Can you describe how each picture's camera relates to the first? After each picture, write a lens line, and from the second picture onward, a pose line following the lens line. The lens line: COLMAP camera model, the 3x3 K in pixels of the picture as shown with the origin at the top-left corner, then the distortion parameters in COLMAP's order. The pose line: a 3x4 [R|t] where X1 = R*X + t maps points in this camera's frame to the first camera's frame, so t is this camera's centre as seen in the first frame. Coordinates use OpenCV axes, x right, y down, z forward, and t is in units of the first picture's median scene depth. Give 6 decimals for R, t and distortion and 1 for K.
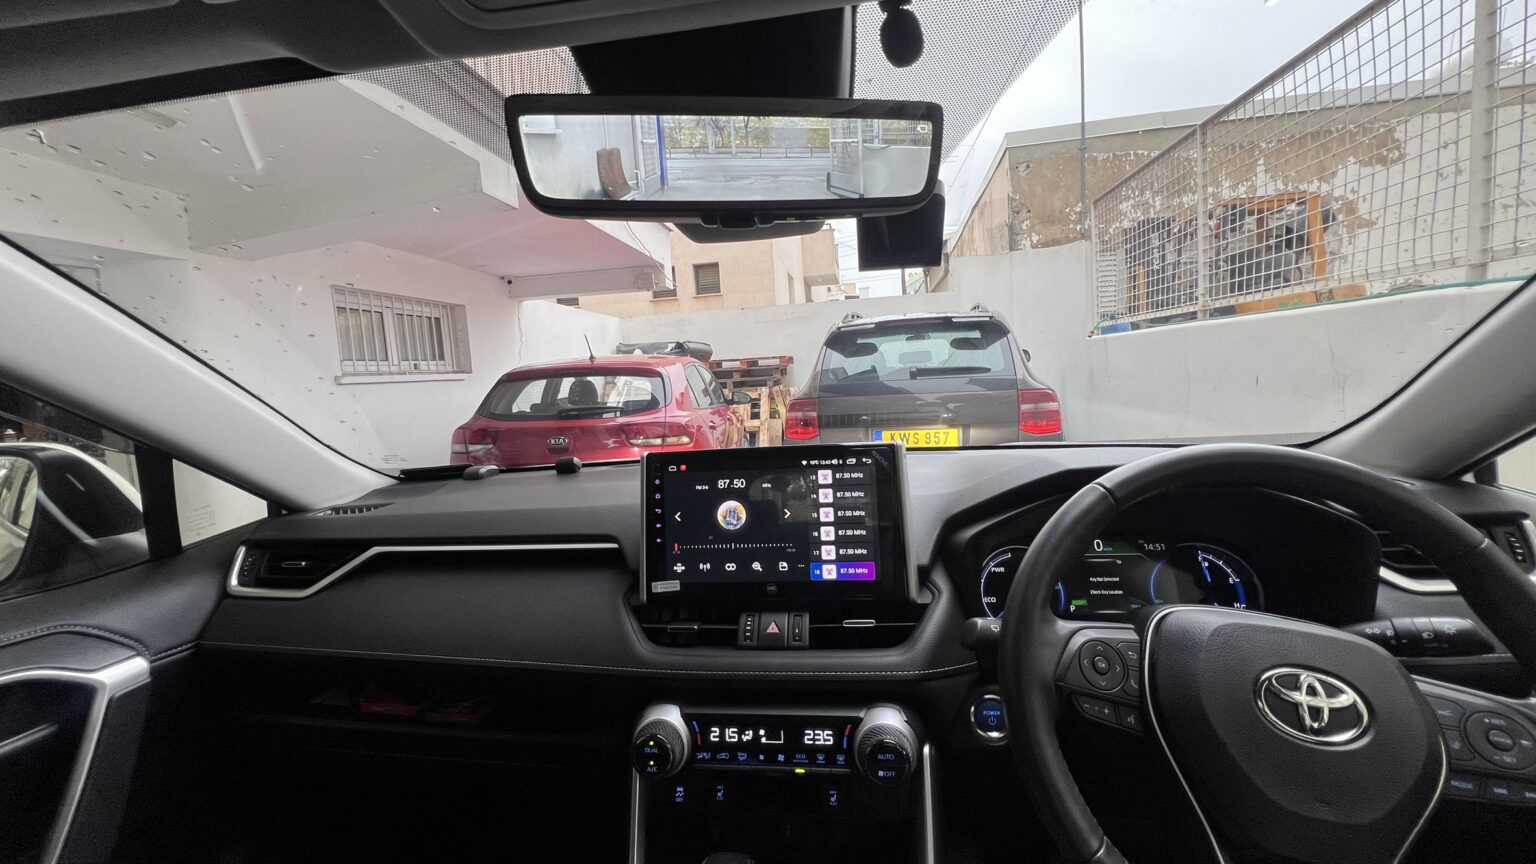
lens RADIAL K [[620.1, 0, 759.9], [0, 620.1, 425.3], [0, 0, 1]] dist [-0.004217, 0.002705]
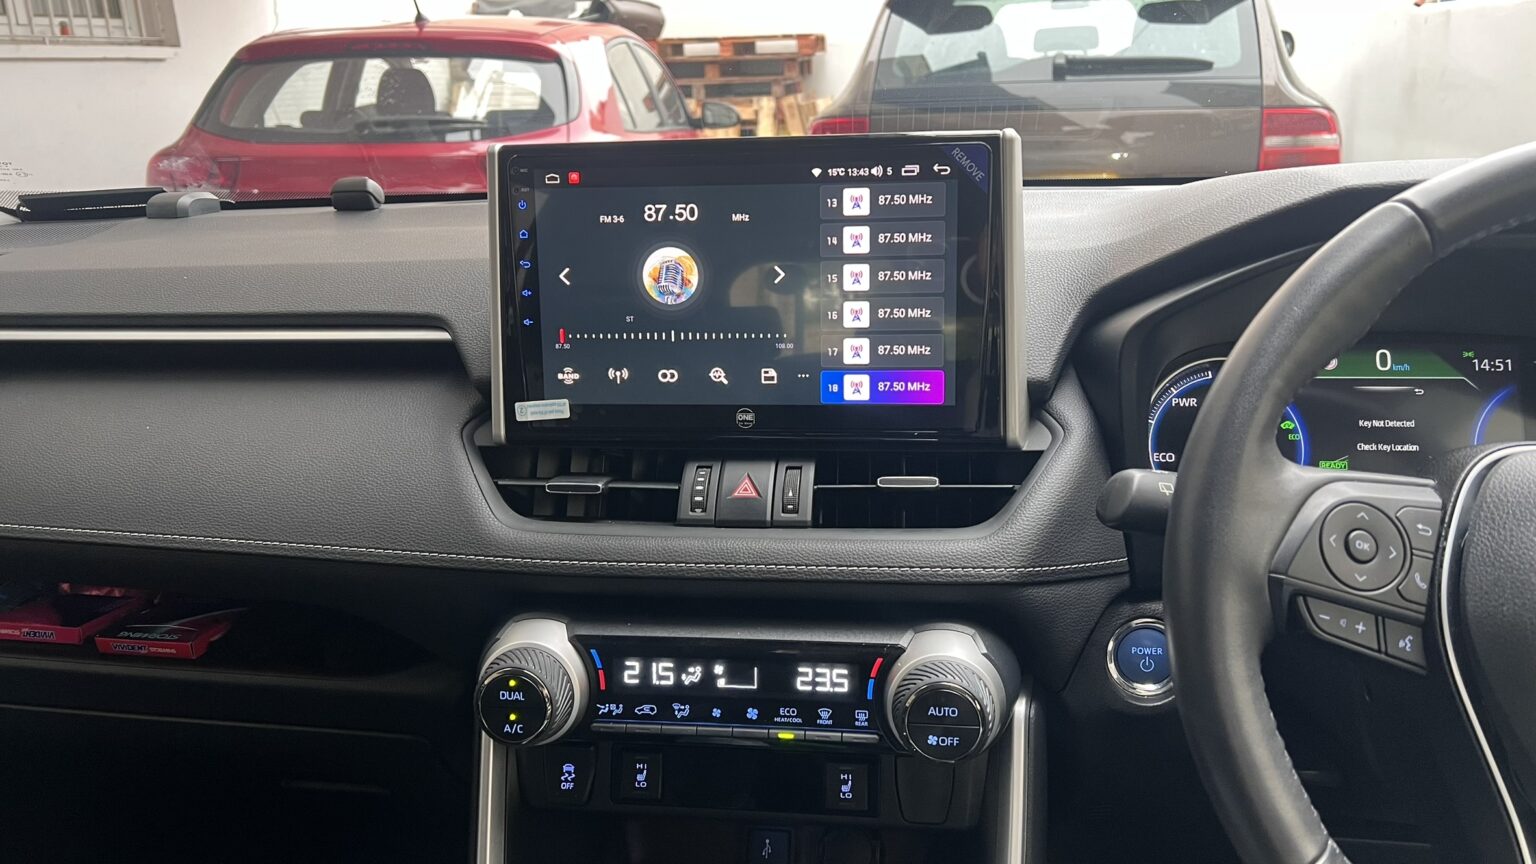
lens RADIAL K [[1166.2, 0, 769.9], [0, 1166.2, 420.9], [0, 0, 1]] dist [0.058832, -0.076547]
pose [[0.999617, 0.023641, 0.014420, 0.023081], [-0.026043, 0.979595, 0.199286, 0.063355], [-0.009414, -0.199585, 0.979835, 0.034579]]
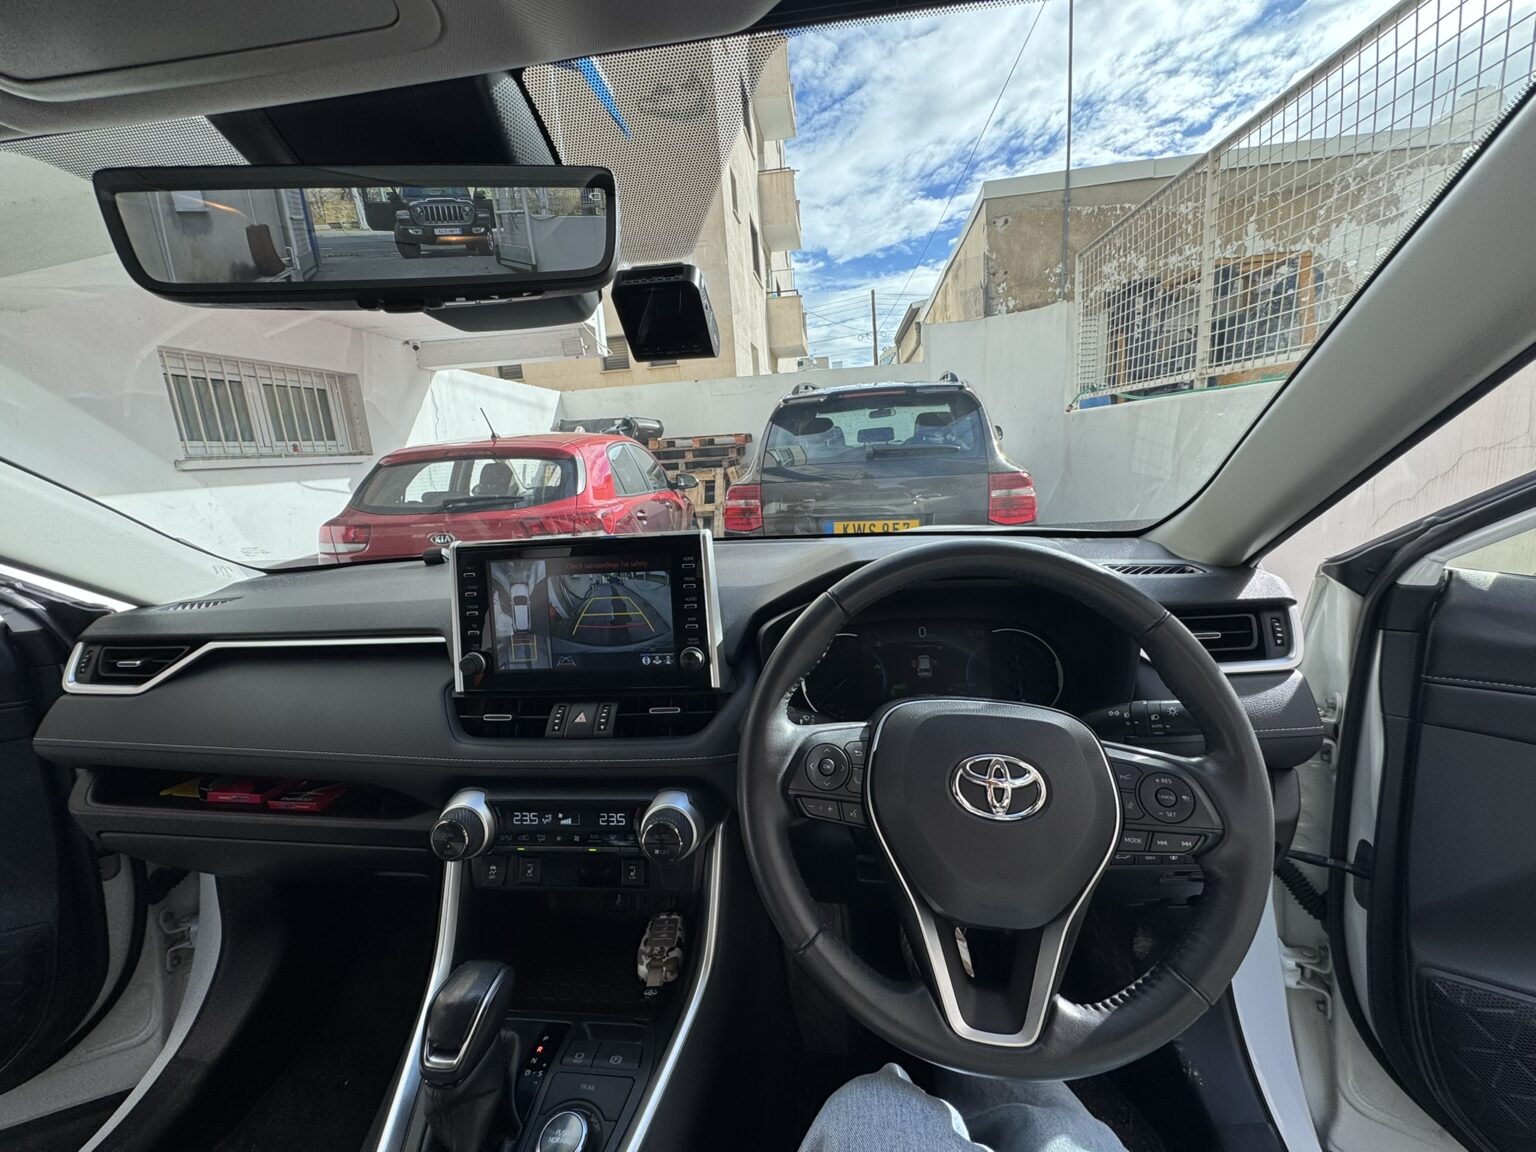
lens RADIAL K [[646.3, 0, 747.8], [0, 646.3, 595.0], [0, 0, 1]] dist [-0.014625, -0.000170]
pose [[0.999713, -0.009824, 0.021864, 0.241742], [0.006803, 0.990932, 0.134192, -0.011187], [-0.022984, -0.134005, 0.990714, -0.021552]]
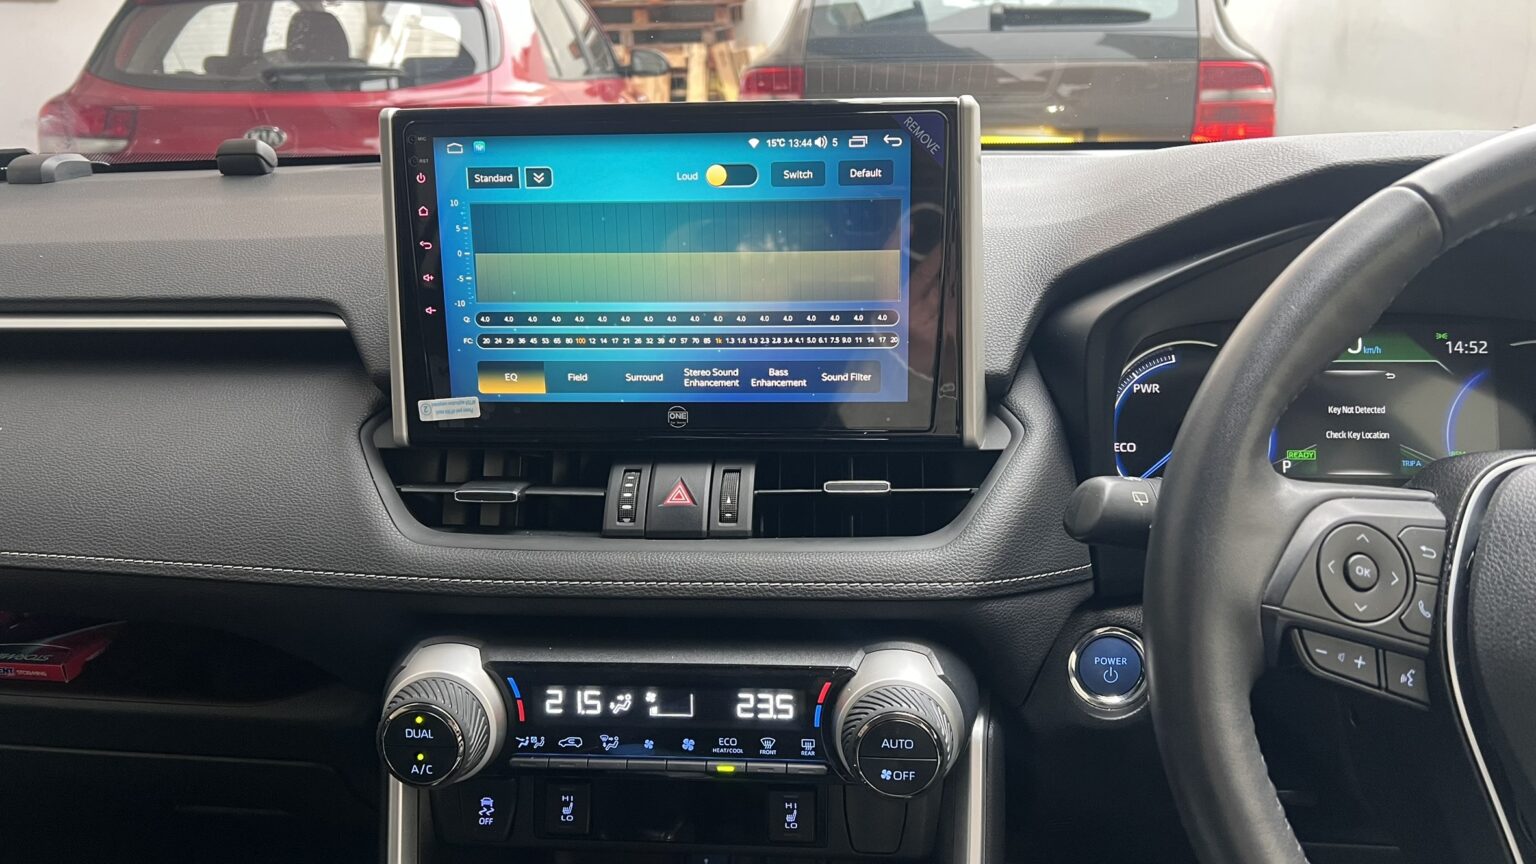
lens RADIAL K [[1166.2, 0, 768.6], [0, 1166.2, 429.2], [0, 0, 1]] dist [0.058832, -0.076547]
pose [[0.997472, 0.012645, 0.069929, 0.023776], [-0.029442, 0.969147, 0.244718, 0.048643], [-0.064677, -0.246158, 0.967069, 0.121461]]
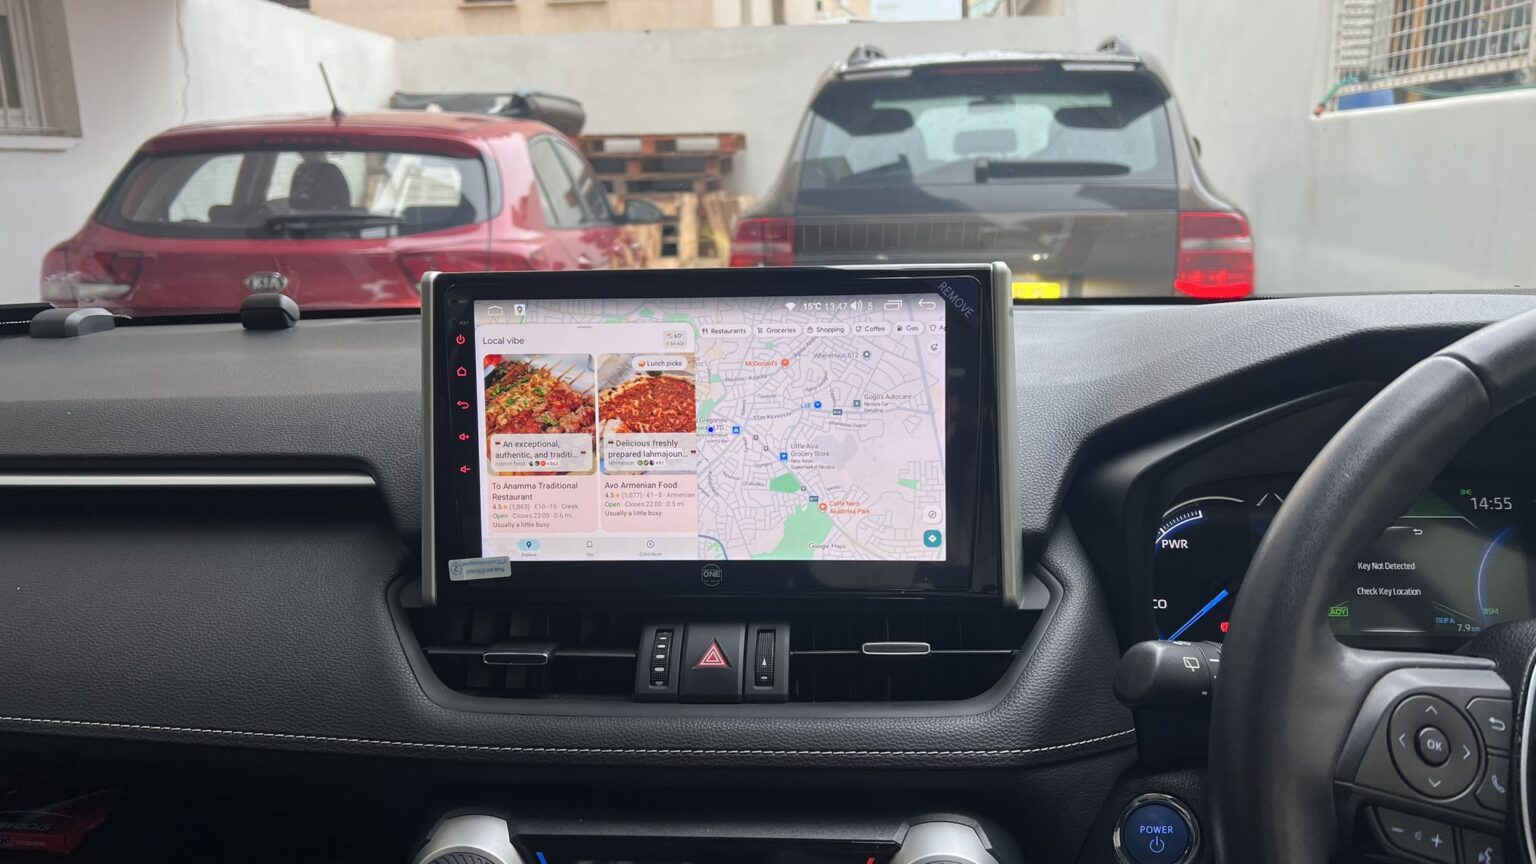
lens RADIAL K [[1166.2, 0, 765.5], [0, 1166.2, 438.0], [0, 0, 1]] dist [0.058832, -0.076547]
pose [[0.996661, 0.020481, 0.079038, -0.010776], [-0.031195, 0.990108, 0.136795, 0.036225], [-0.075454, -0.138804, 0.987441, 0.130685]]
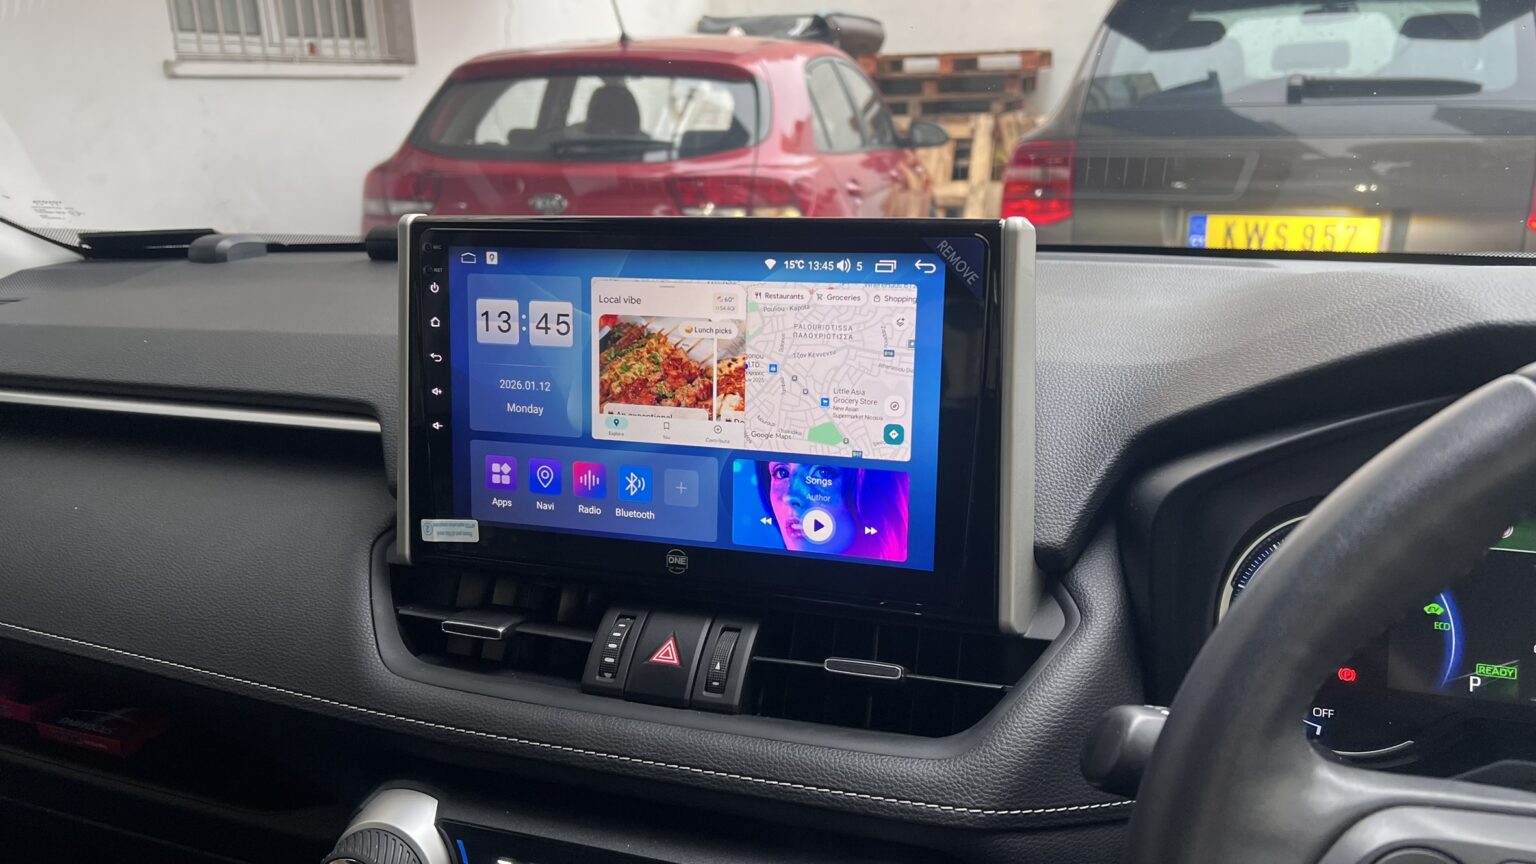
lens RADIAL K [[1166.2, 0, 771.2], [0, 1166.2, 421.0], [0, 0, 1]] dist [0.058832, -0.076547]
pose [[0.981647, 0.081815, -0.172264, 0.188914], [-0.047139, 0.979366, 0.196519, 0.011470], [0.184788, -0.184792, 0.965249, 0.241773]]
